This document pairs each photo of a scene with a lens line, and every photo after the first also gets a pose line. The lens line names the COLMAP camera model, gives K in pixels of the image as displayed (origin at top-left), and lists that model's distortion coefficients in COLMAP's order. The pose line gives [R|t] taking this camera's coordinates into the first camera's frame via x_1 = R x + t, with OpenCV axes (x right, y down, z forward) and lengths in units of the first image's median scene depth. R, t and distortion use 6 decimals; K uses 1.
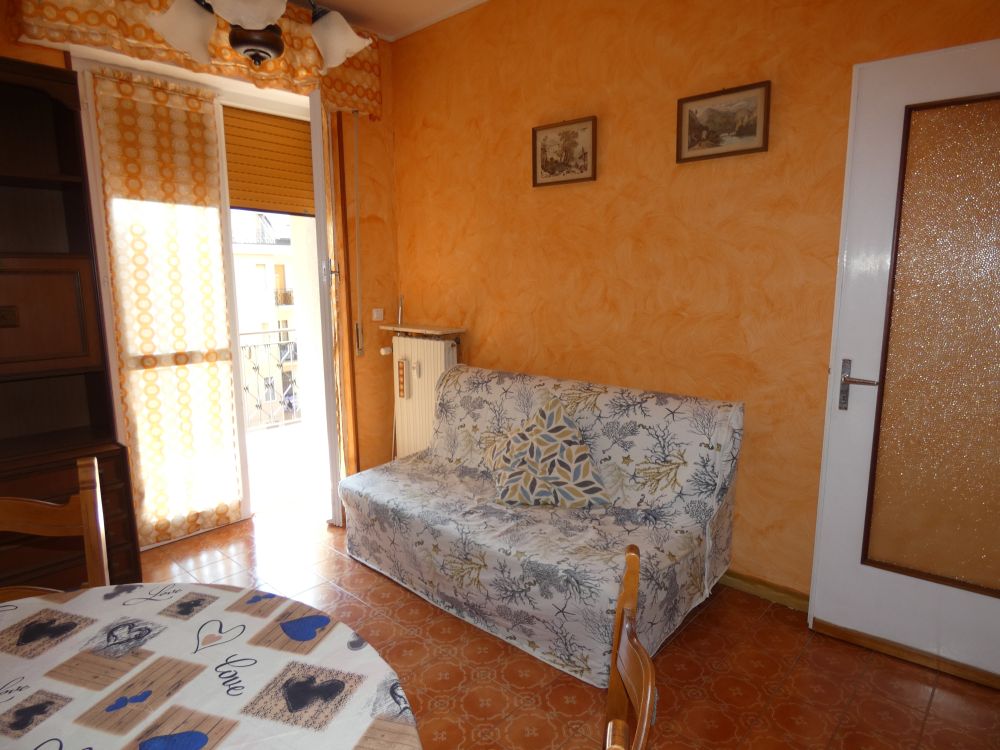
lens RADIAL K [[597.2, 0, 501.8], [0, 597.2, 377.3], [0, 0, 1]] dist [-0.012419, 0.002941]
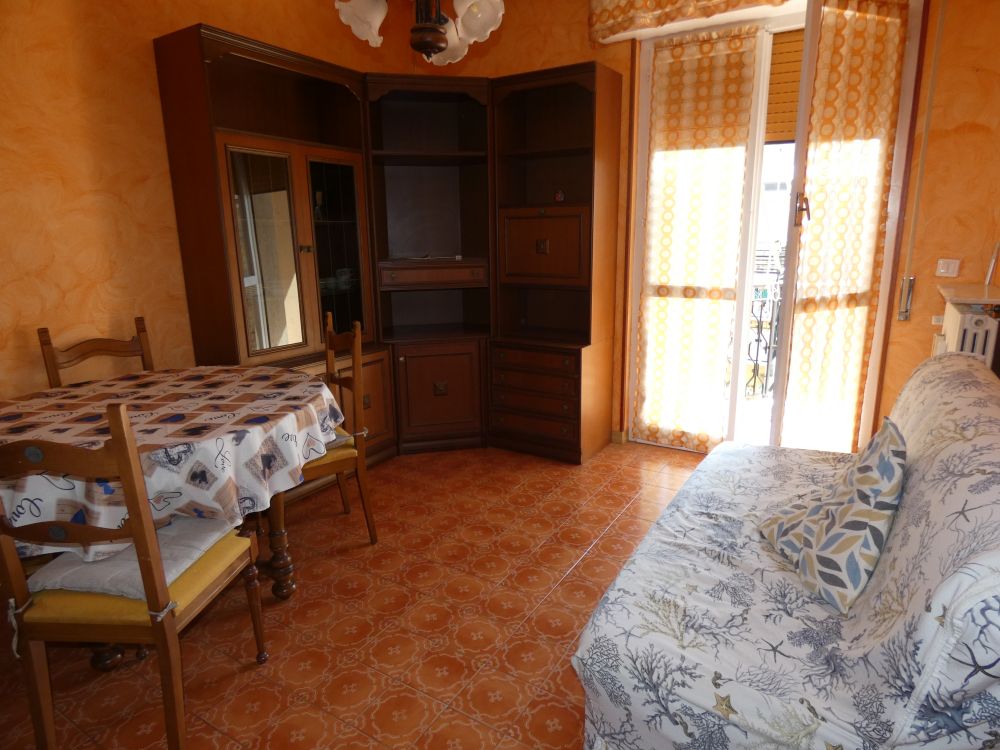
lens RADIAL K [[597.2, 0, 503.1], [0, 597.2, 371.7], [0, 0, 1]] dist [-0.012419, 0.002941]
pose [[0.184599, 0.234048, -0.954539, 0.518620], [-0.147128, 0.966867, 0.208618, -0.072080], [0.971739, 0.101929, 0.212918, 0.458148]]
